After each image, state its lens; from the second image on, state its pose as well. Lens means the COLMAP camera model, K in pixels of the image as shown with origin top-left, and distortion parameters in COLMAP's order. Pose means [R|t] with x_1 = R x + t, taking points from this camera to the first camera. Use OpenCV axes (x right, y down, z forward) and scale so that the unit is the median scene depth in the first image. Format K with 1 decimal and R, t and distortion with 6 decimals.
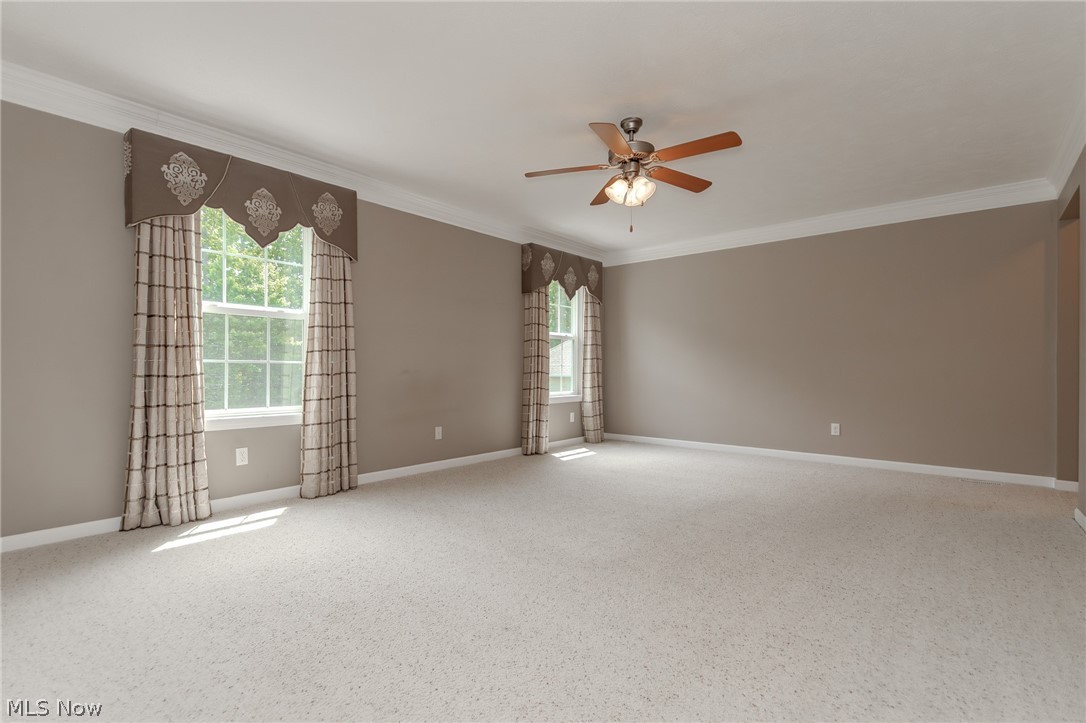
lens RADIAL K [[505.9, 0, 543.0], [0, 505.9, 361.5], [0, 0, 1]] dist [-0.002960, -0.001173]
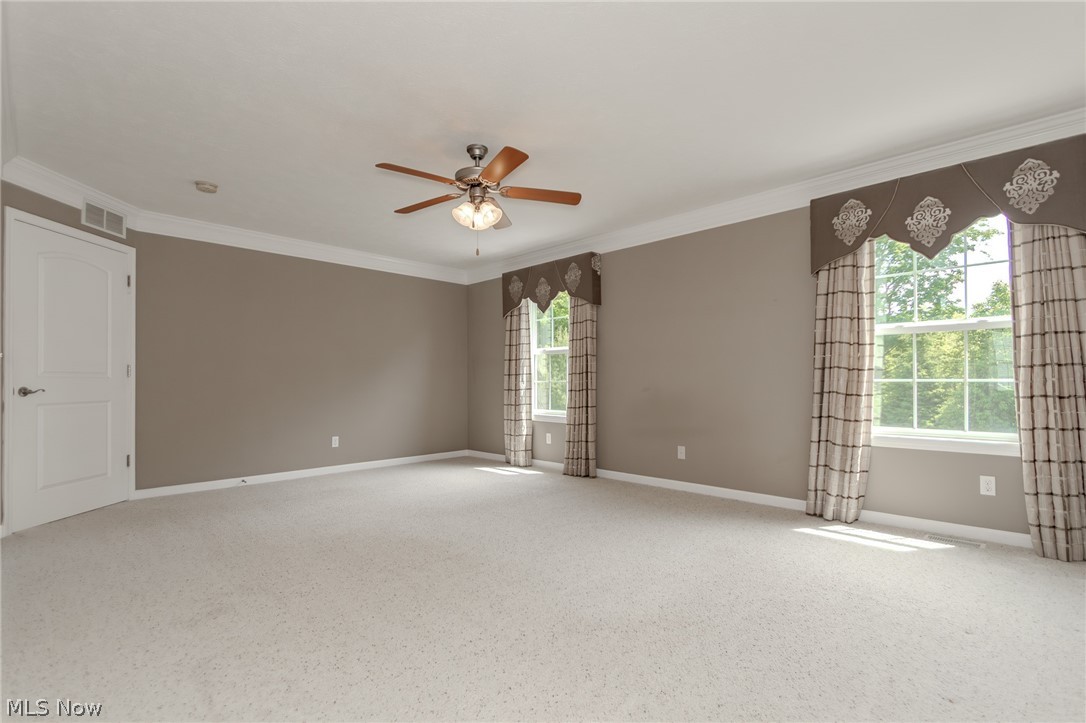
lens RADIAL K [[500.7, 0, 629.4], [0, 500.7, 381.2], [0, 0, 1]] dist [-0.001429, -0.000298]
pose [[0.000510, -0.012067, -0.999927, 0.421551], [0.009829, 0.999879, -0.012061, 0.007786], [0.999952, -0.009823, 0.000628, 0.497273]]
